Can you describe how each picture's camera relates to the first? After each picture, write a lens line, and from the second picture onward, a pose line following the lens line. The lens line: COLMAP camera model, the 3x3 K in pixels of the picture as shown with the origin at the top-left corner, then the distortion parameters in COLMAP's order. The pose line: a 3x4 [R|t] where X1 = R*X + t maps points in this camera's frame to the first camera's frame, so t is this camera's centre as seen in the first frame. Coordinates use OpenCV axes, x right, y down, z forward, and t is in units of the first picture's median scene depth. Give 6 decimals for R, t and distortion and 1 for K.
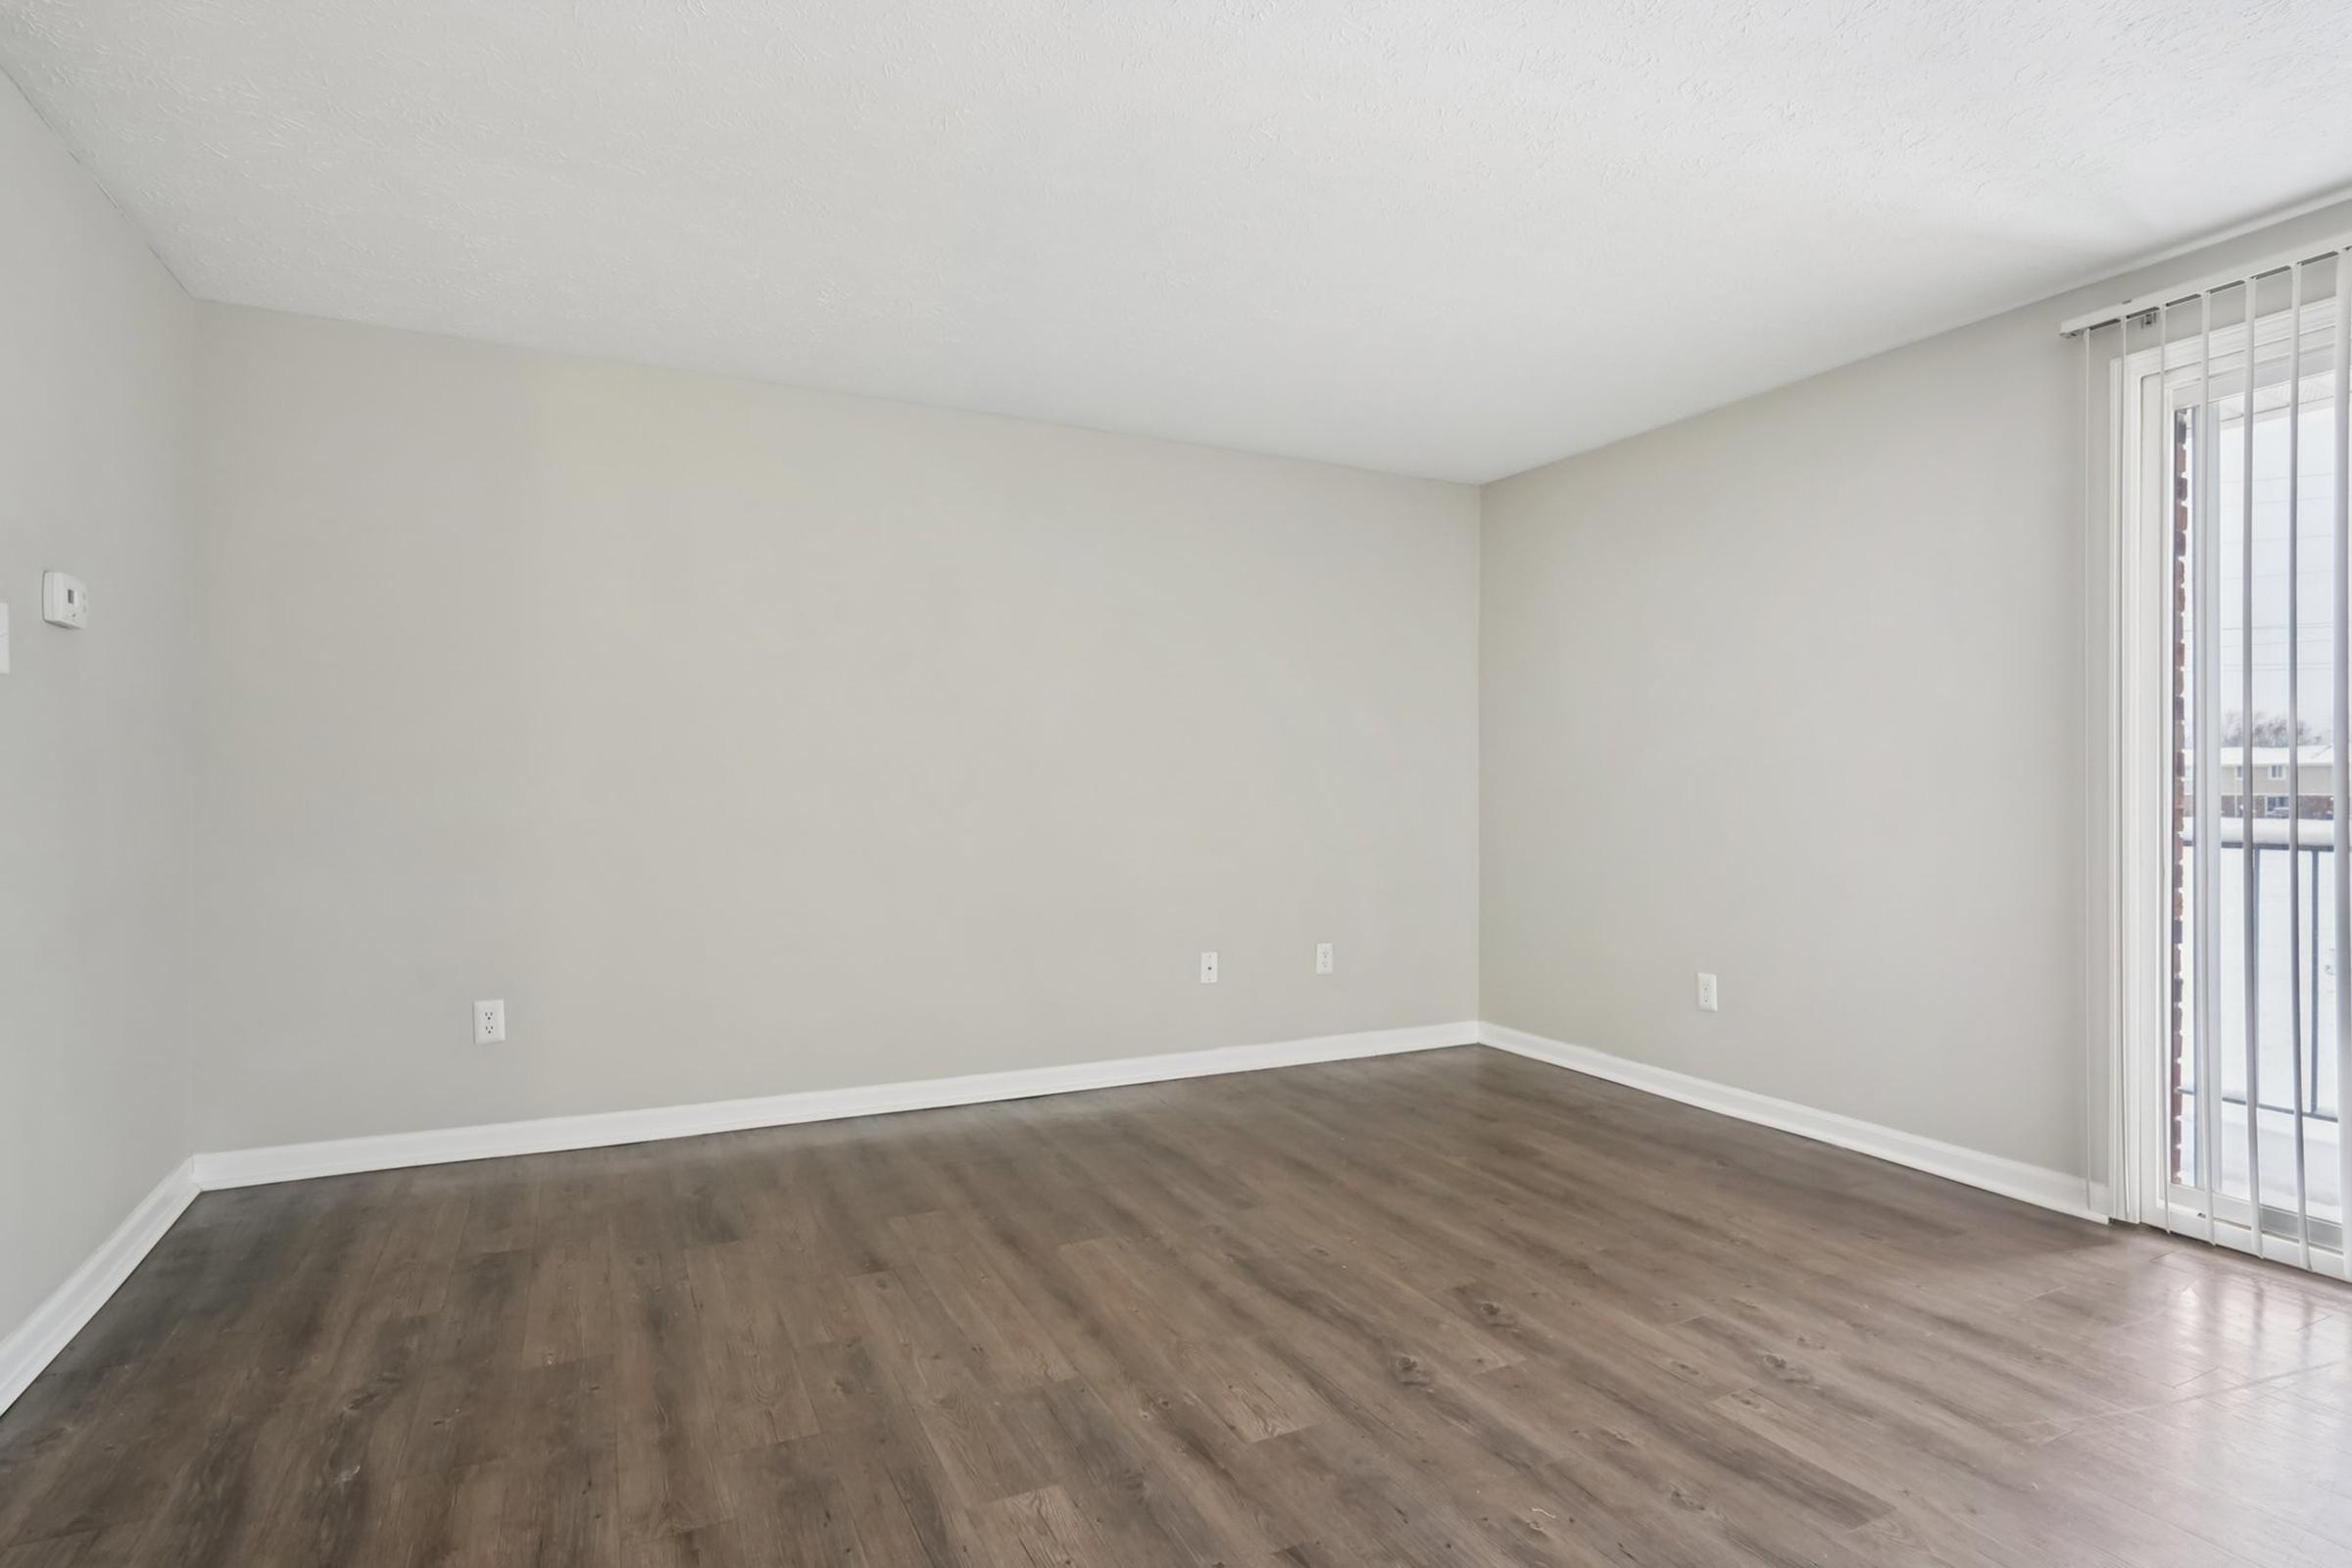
lens RADIAL K [[1179.5, 0, 1167.5], [0, 1179.5, 779.2], [0, 0, 1]] dist [-0.002513, 0.000353]
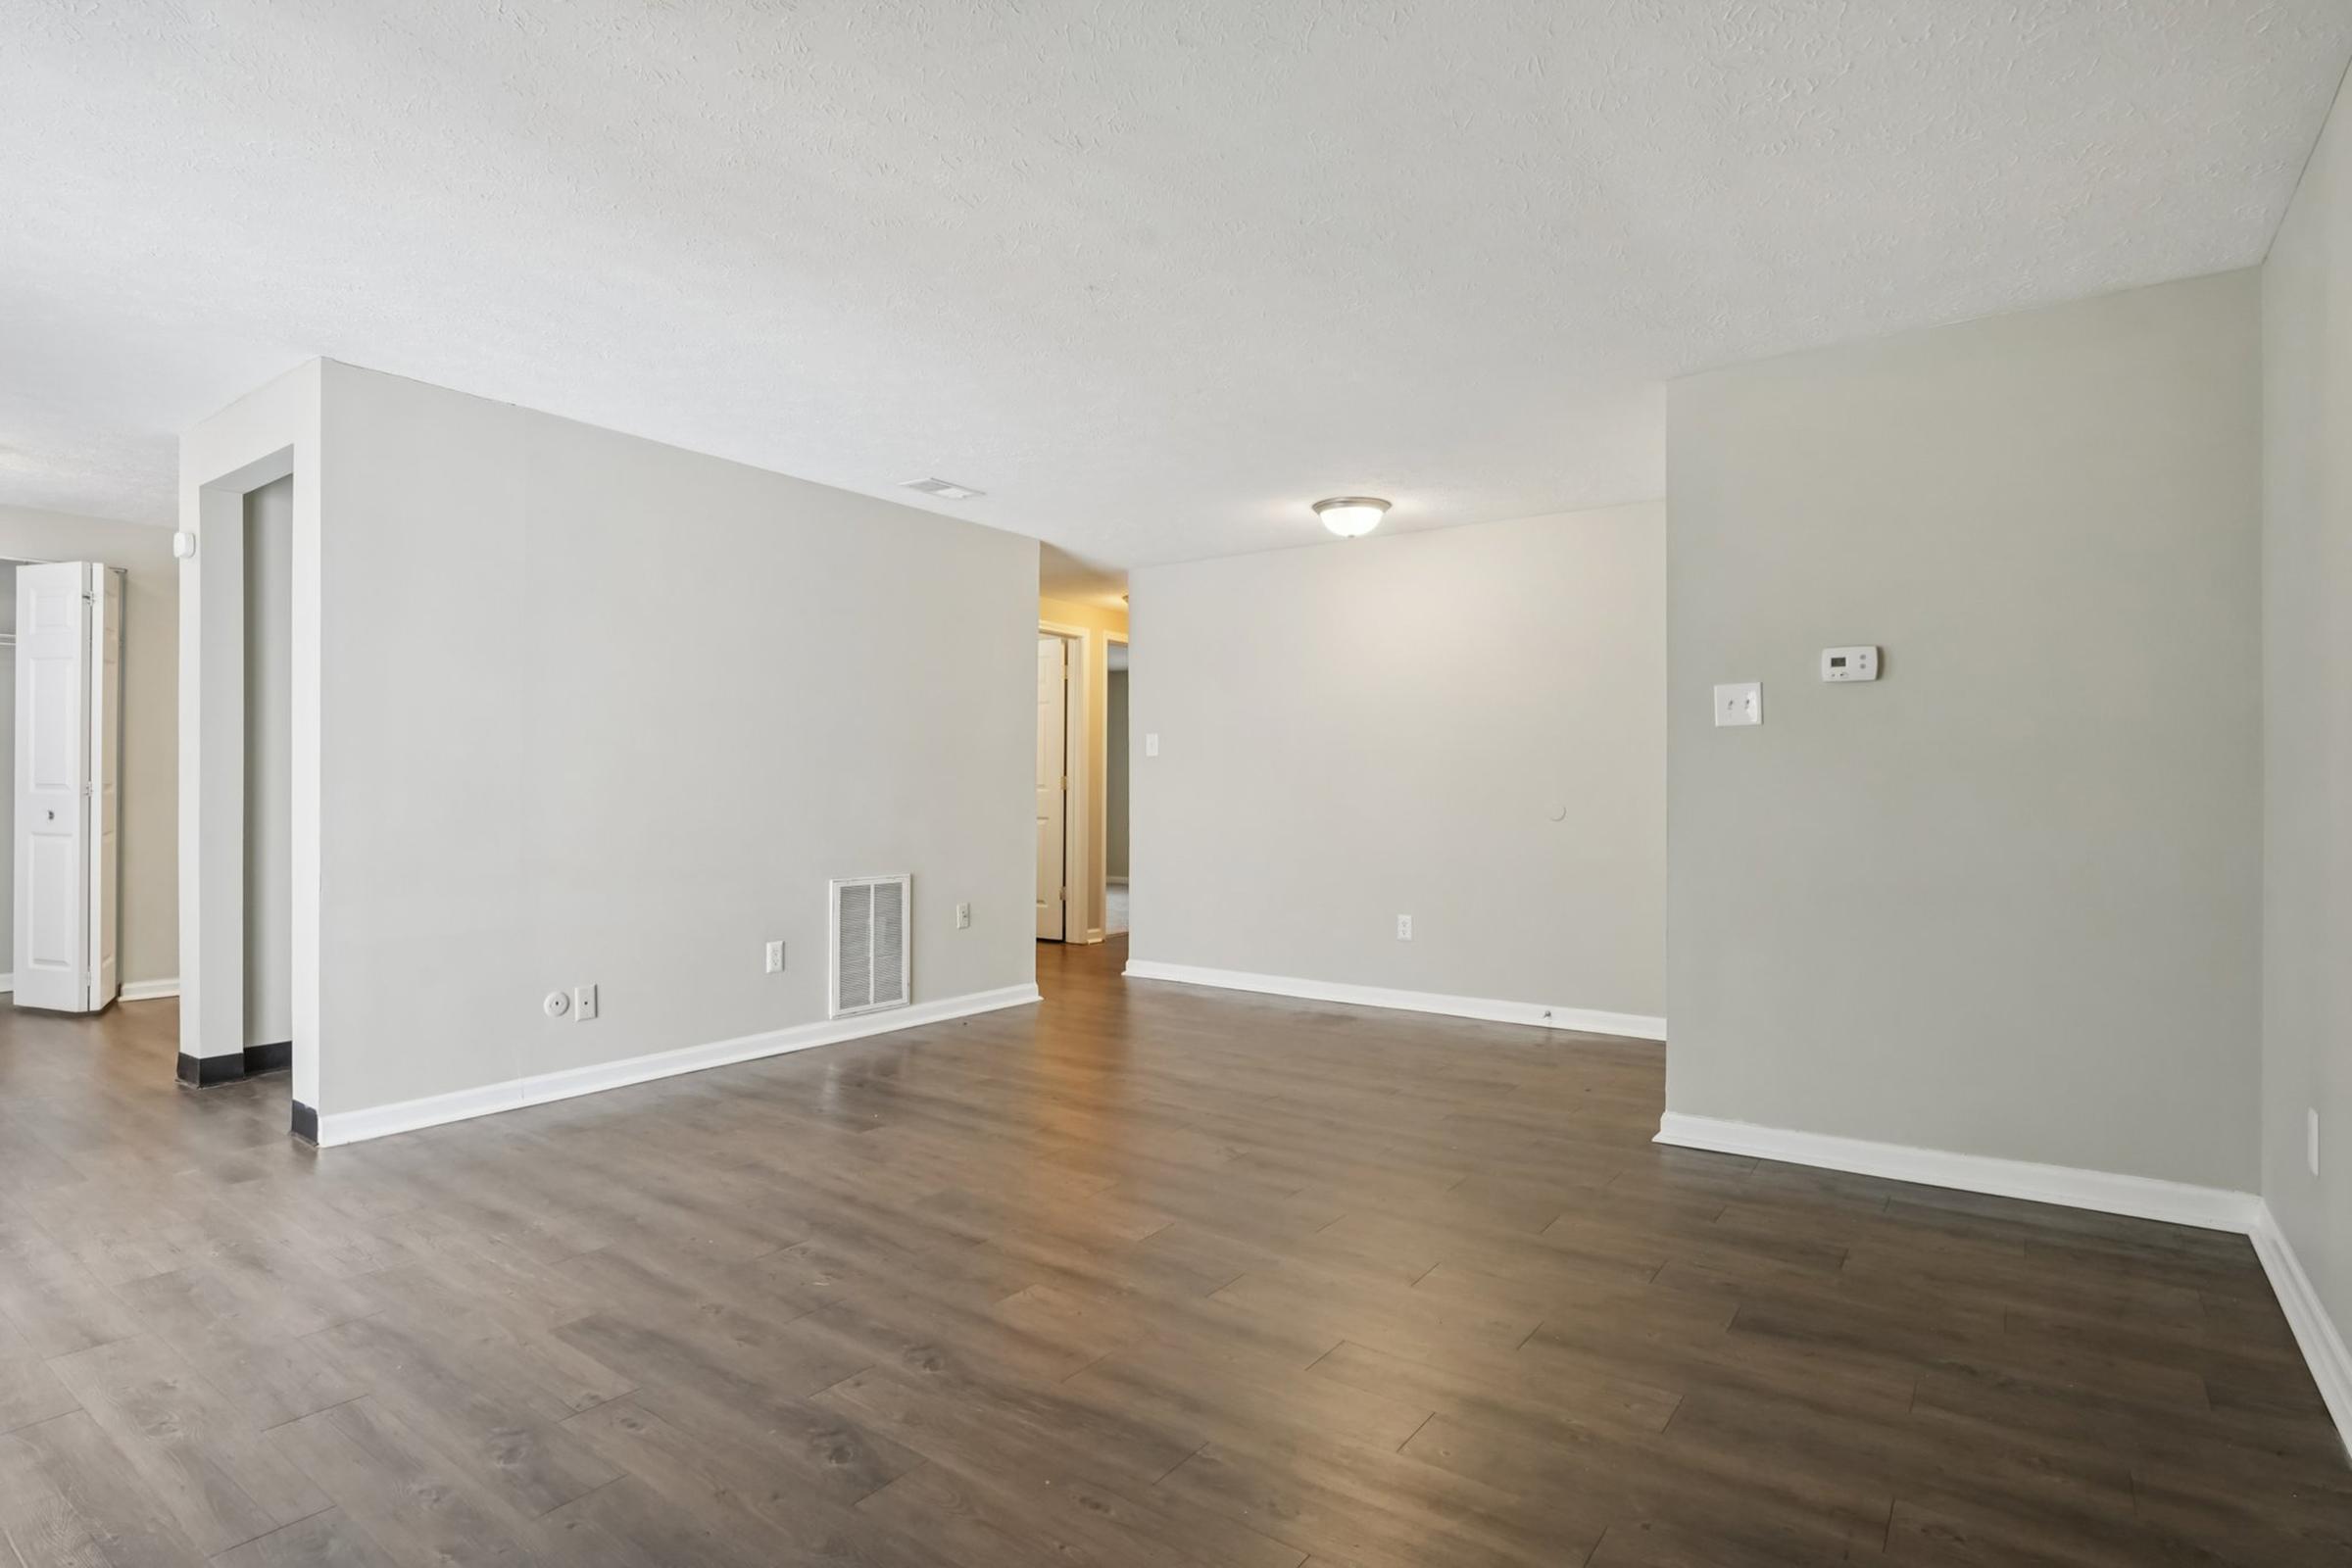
lens RADIAL K [[1191.8, 0, 1172.9], [0, 1191.8, 787.2], [0, 0, 1]] dist [-0.006184, 0.002285]
pose [[-0.882721, -0.007856, -0.469831, 0.463704], [-0.003984, 0.999949, -0.009234, 0.014934], [0.469880, -0.006279, -0.882708, 1.842261]]
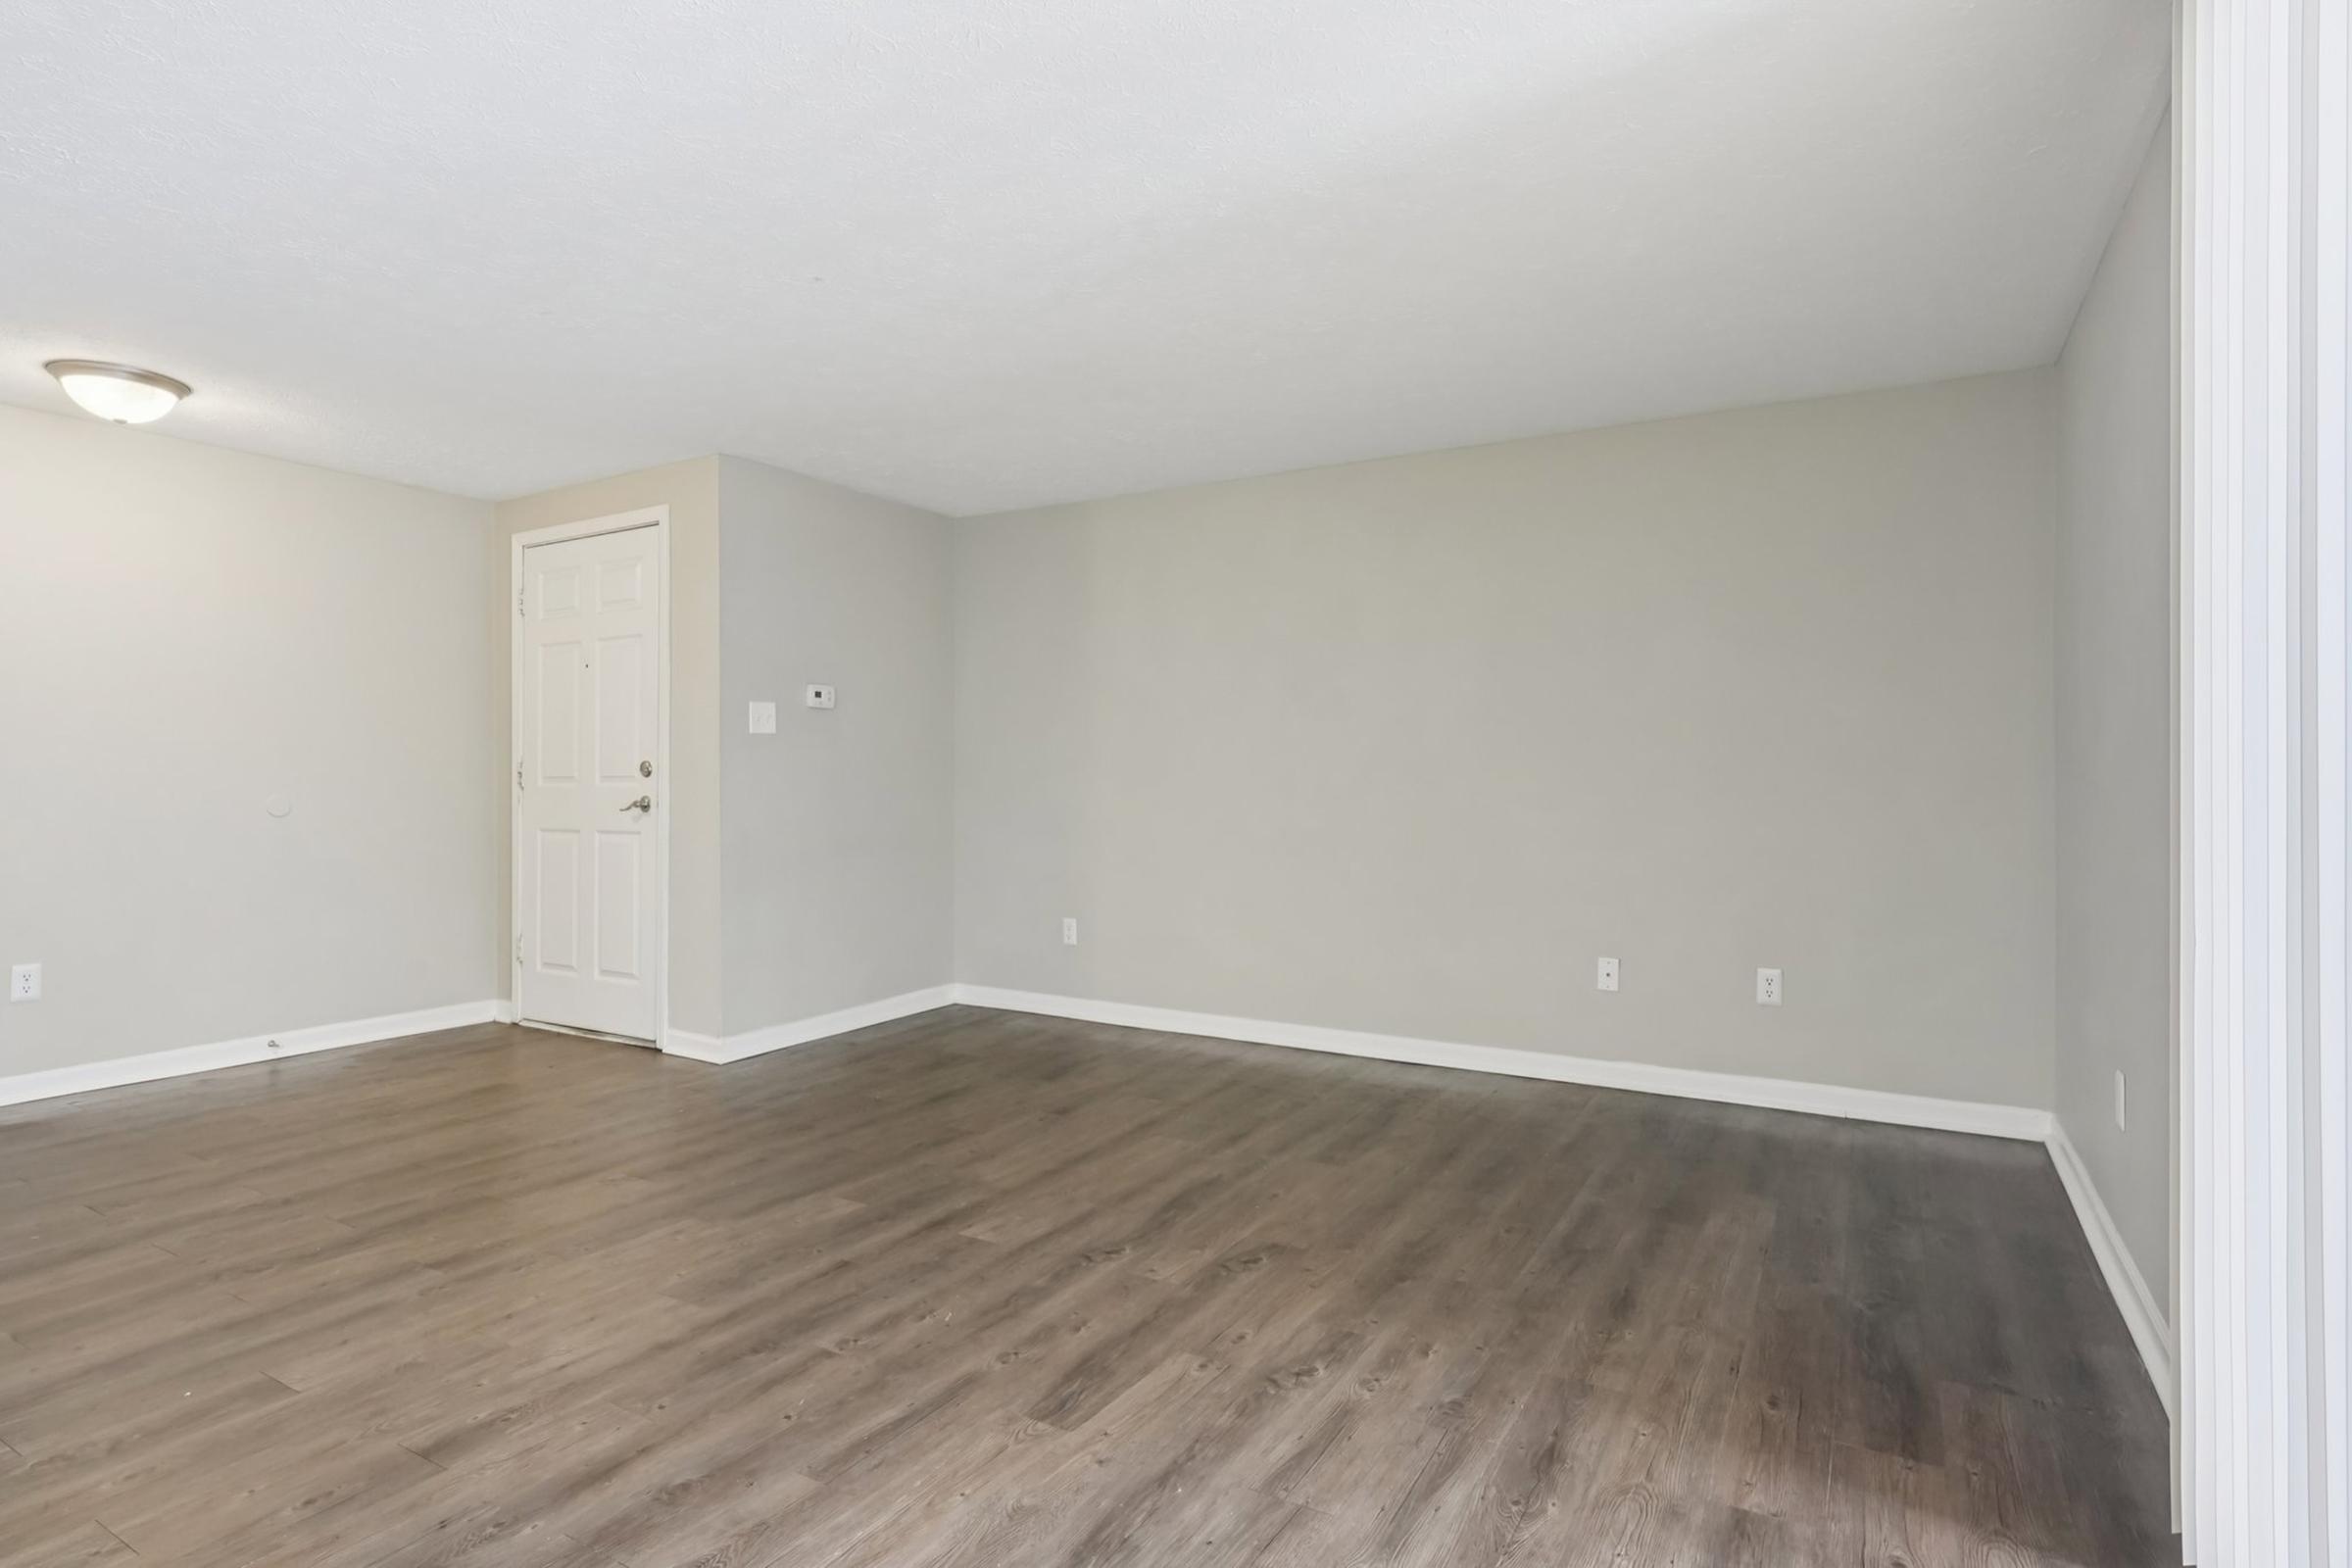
lens RADIAL K [[1191.8, 0, 1172.9], [0, 1191.8, 787.2], [0, 0, 1]] dist [-0.006184, 0.002285]
pose [[0.549343, 0.003161, -0.835591, 1.185800], [0.006628, 0.999945, 0.008141, -0.000474], [0.835570, -0.010011, 0.549292, 0.341588]]
